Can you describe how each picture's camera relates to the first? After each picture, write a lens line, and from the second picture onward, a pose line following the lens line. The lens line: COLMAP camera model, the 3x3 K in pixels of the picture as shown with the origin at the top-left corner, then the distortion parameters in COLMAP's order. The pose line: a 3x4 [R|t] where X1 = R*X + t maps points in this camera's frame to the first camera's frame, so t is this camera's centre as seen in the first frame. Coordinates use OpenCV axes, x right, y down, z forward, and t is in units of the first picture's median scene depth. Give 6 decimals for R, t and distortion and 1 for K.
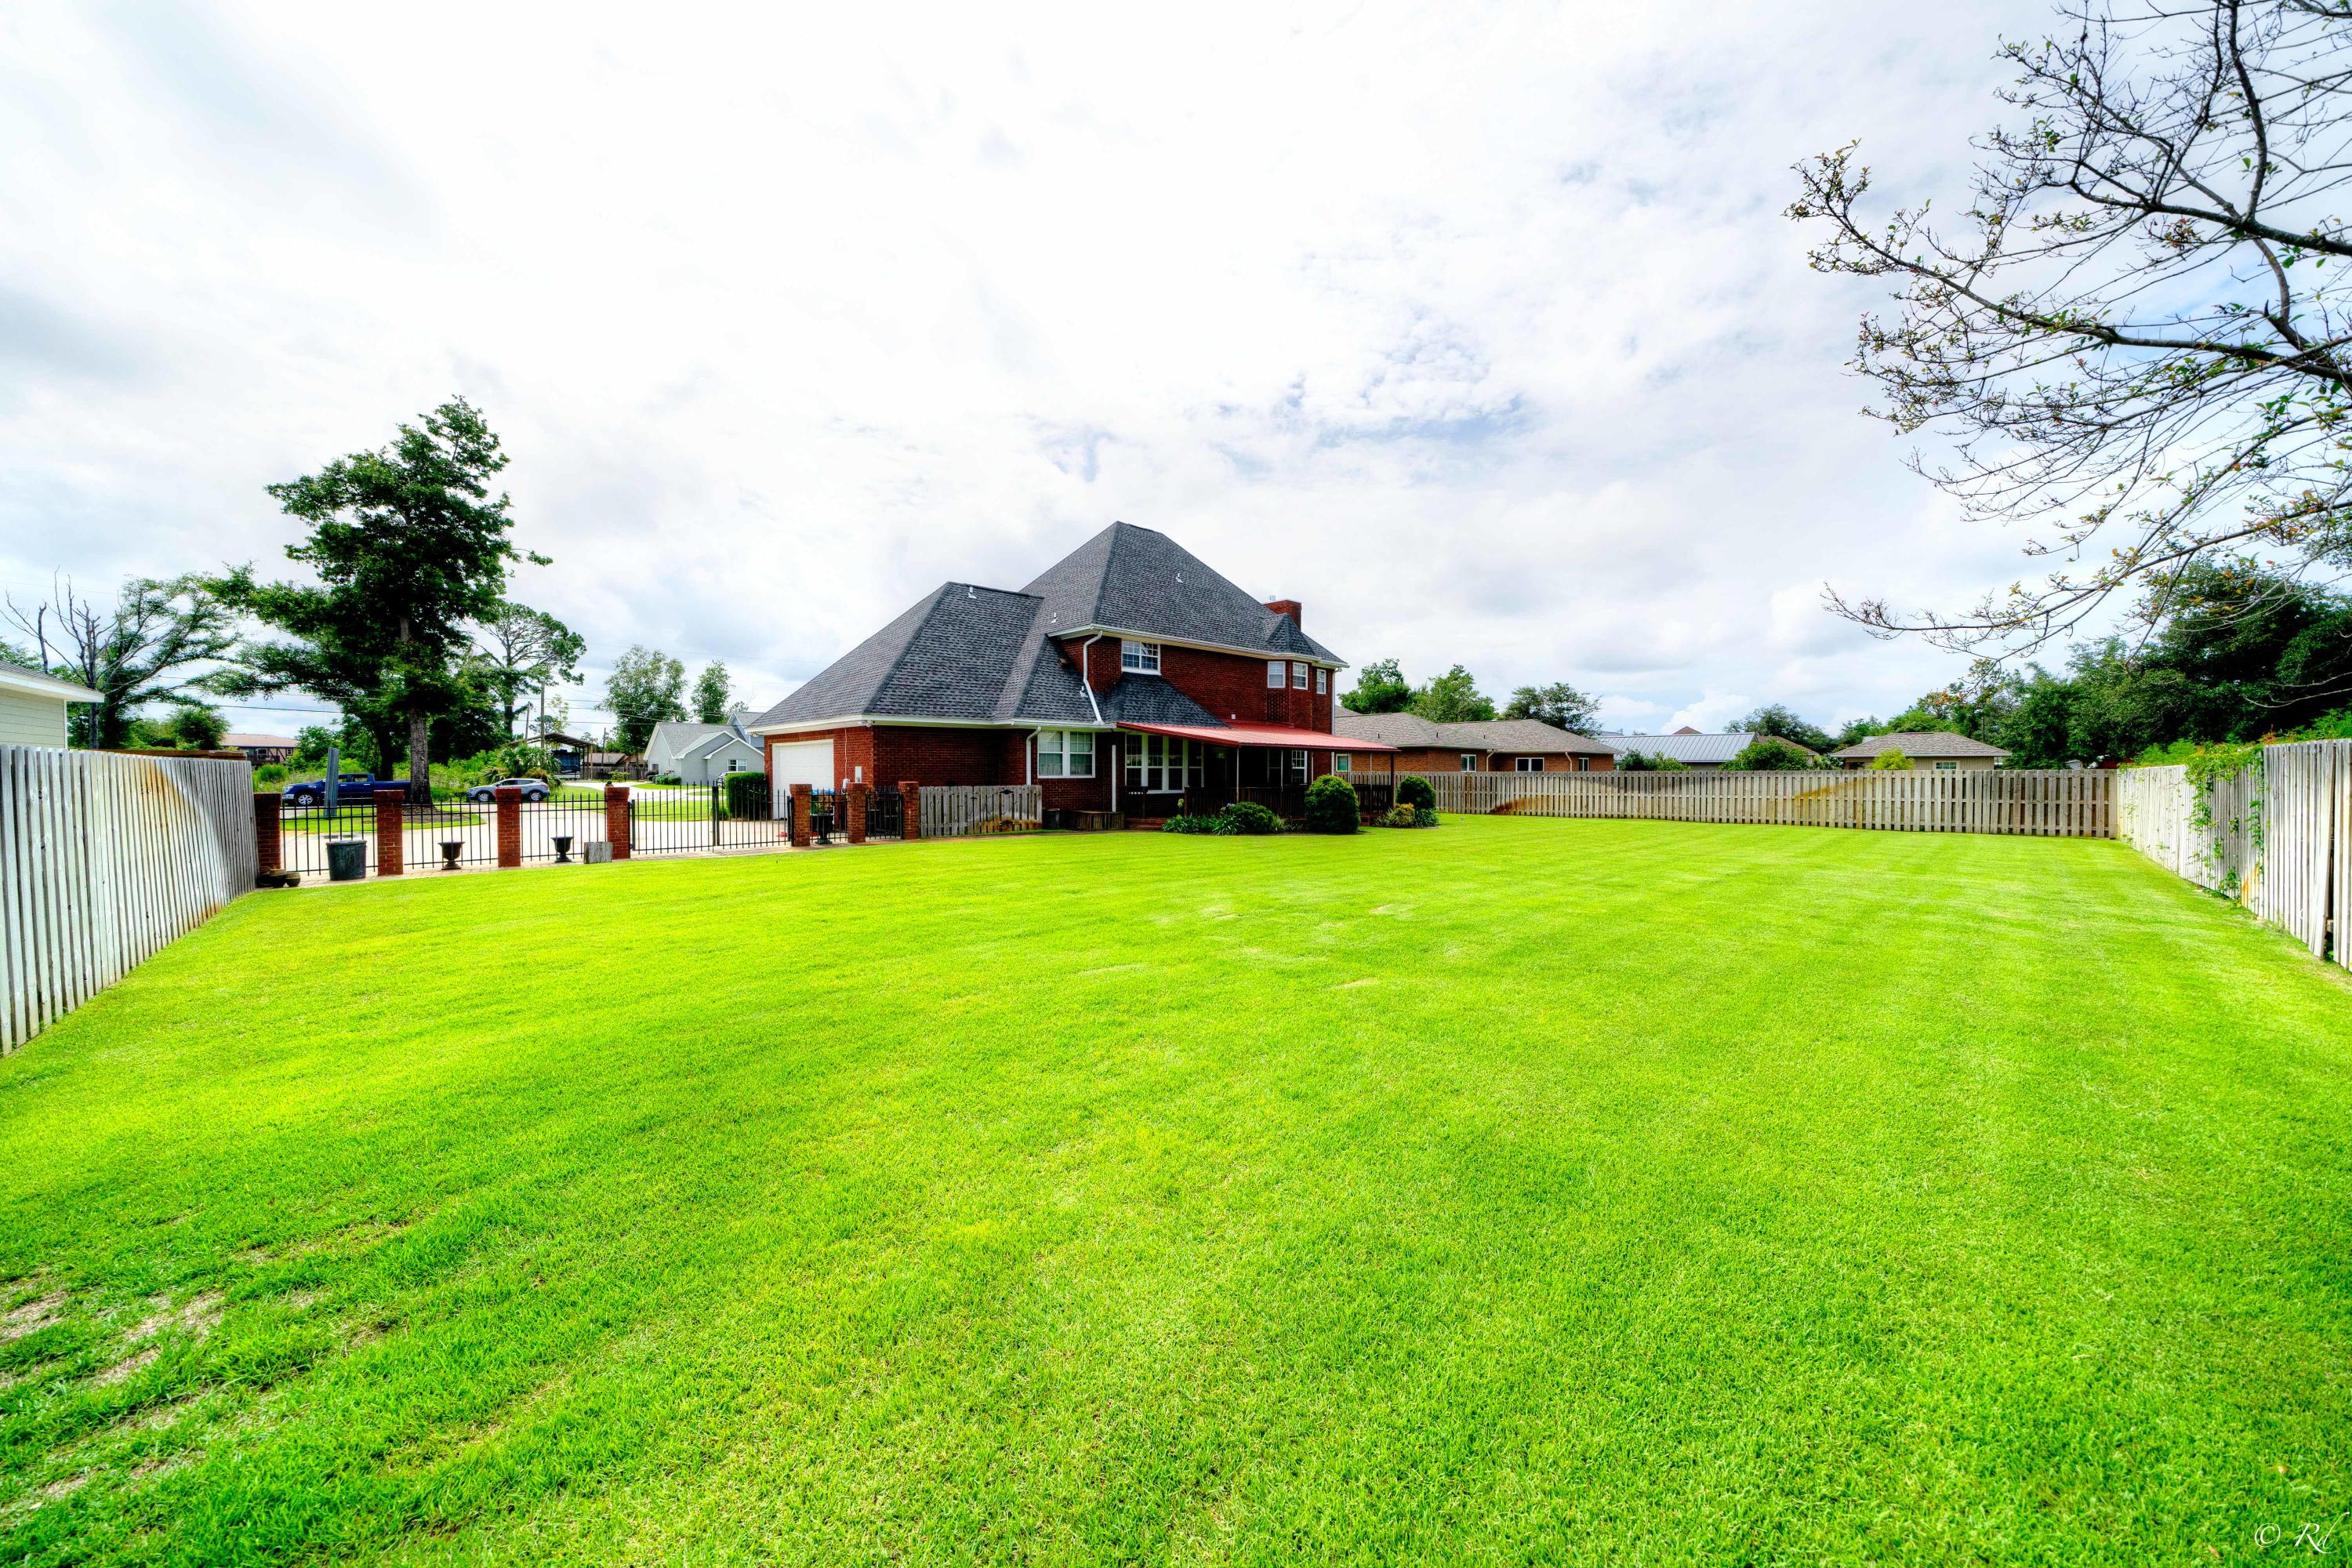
lens RADIAL K [[796.0, 0, 1176.0], [0, 796.0, 784.0], [0, 0, 1]] dist [-0.009611, -0.000049]
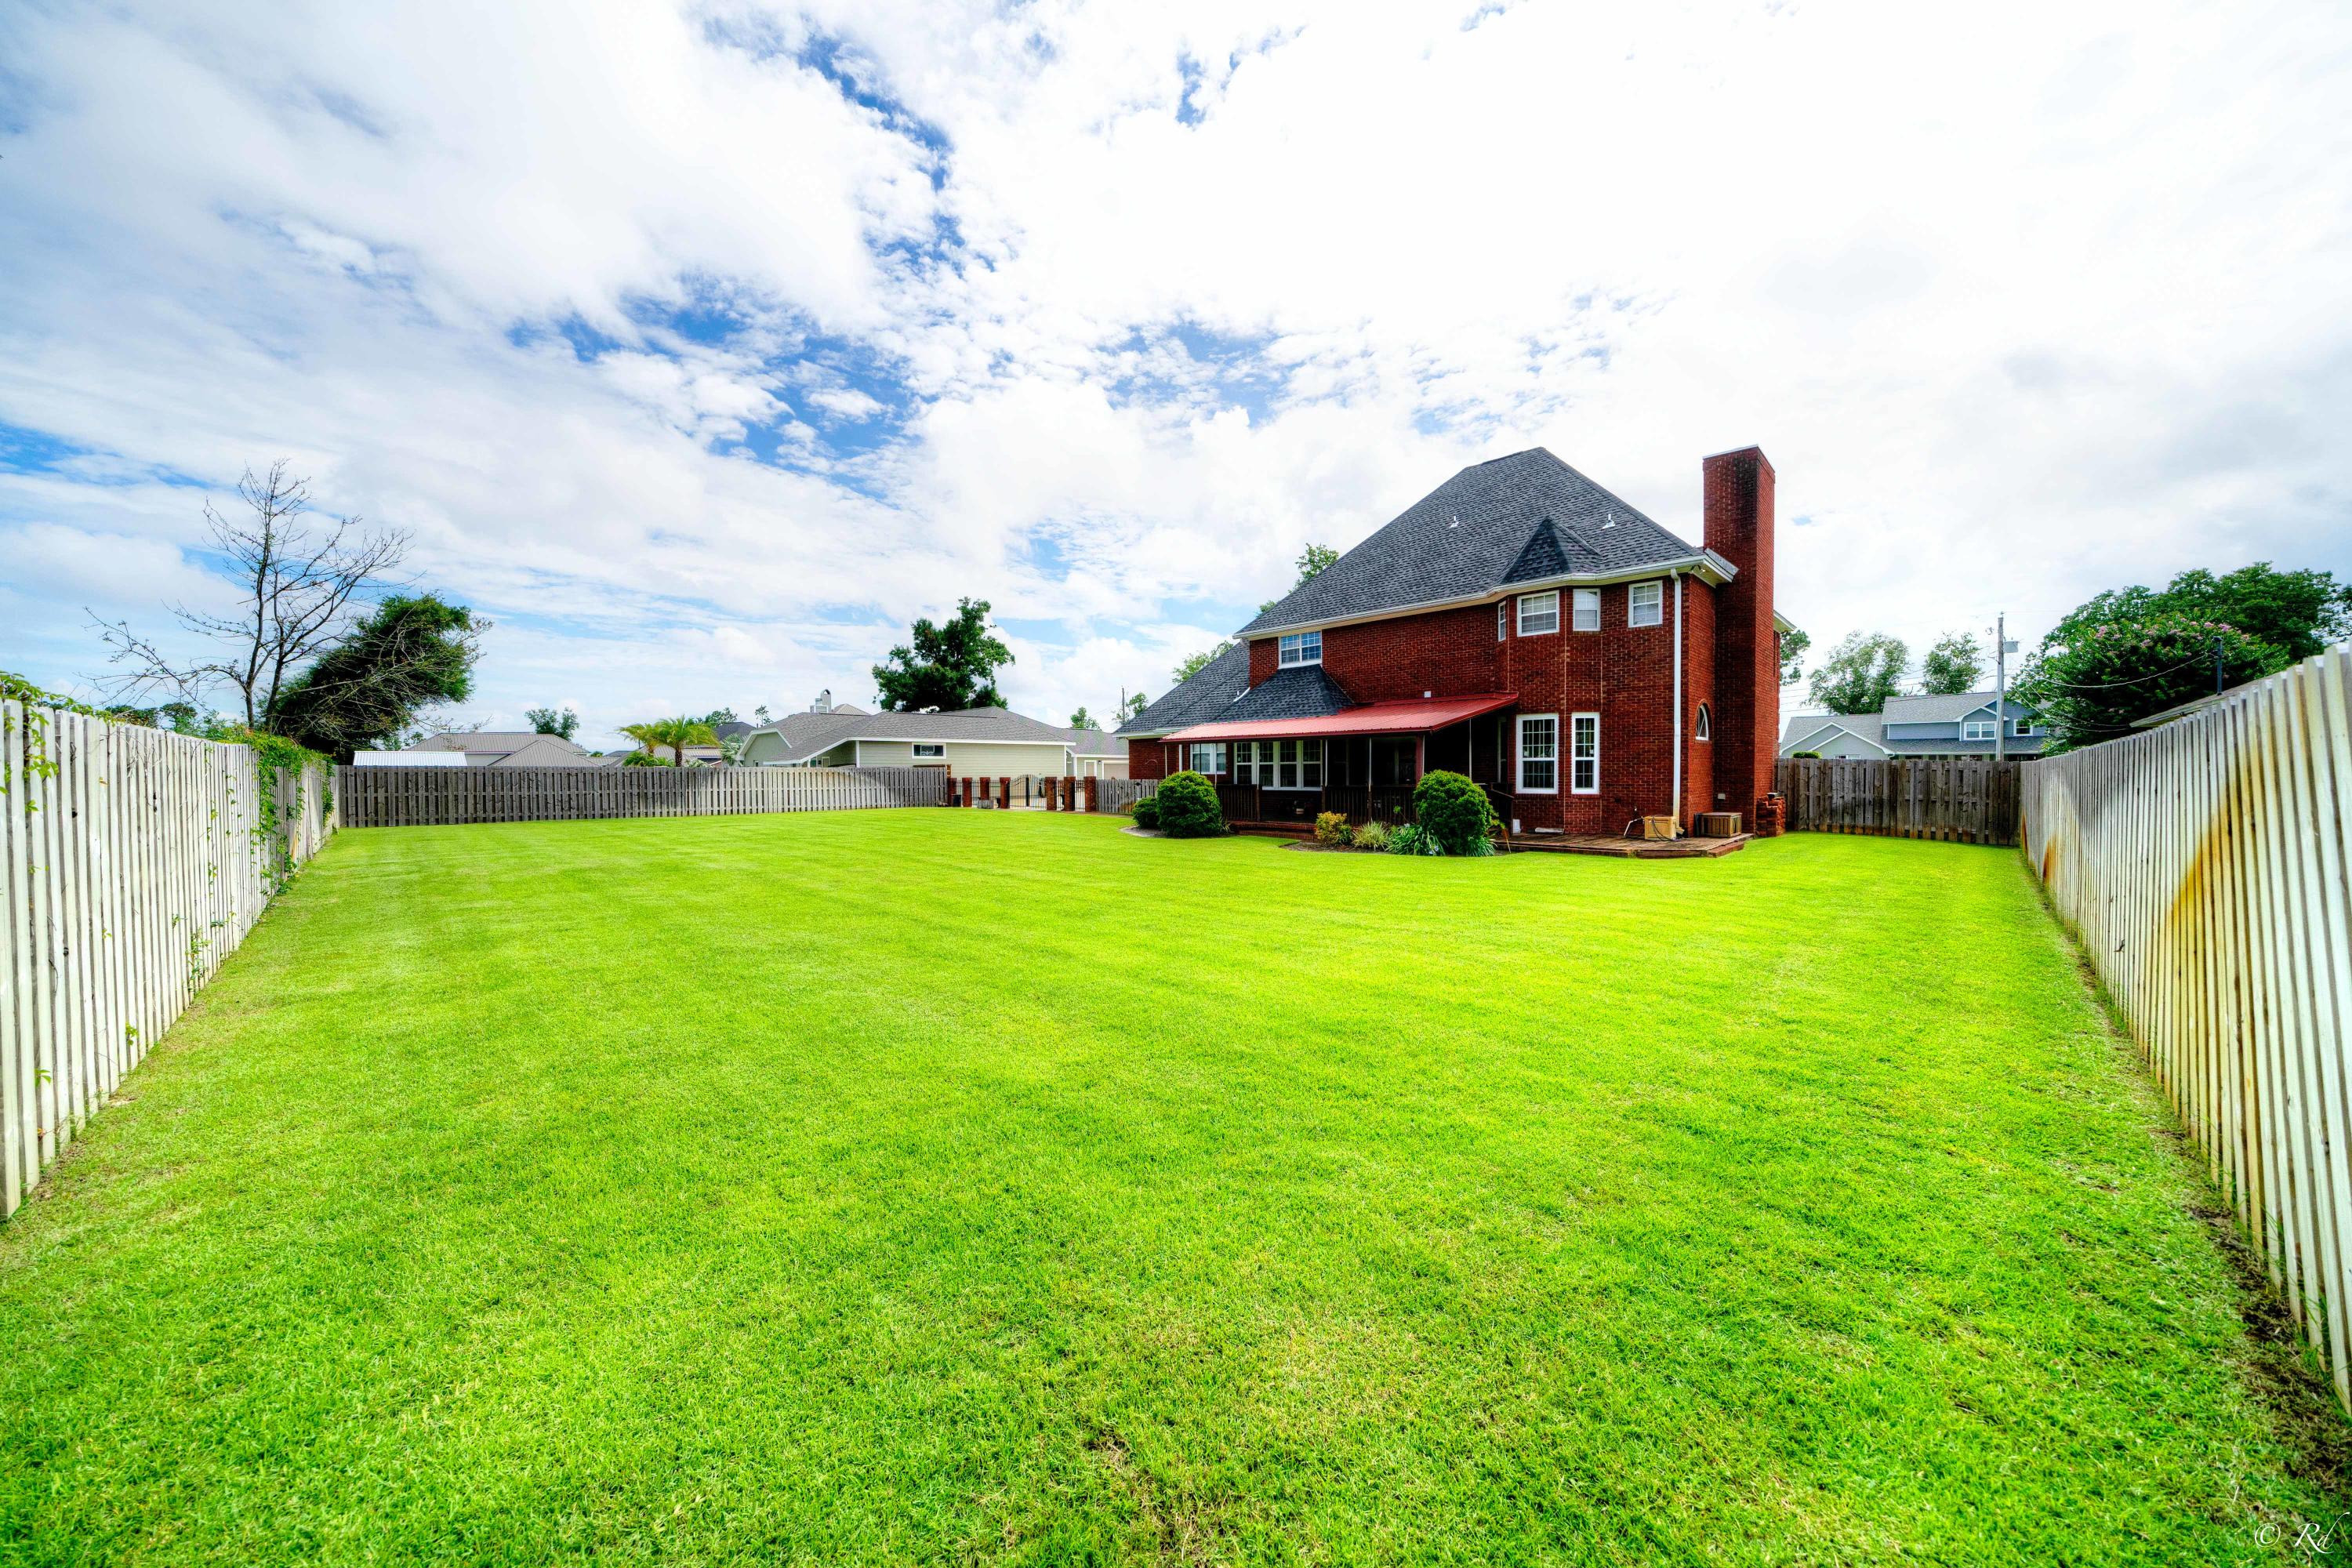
lens RADIAL K [[796.0, 0, 1176.0], [0, 796.0, 784.0], [0, 0, 1]] dist [-0.009611, -0.000049]
pose [[0.010464, 0.010758, -0.999887, 0.944046], [-0.011549, 0.999877, 0.010637, -0.004405], [0.999879, 0.011436, 0.010587, 0.856428]]
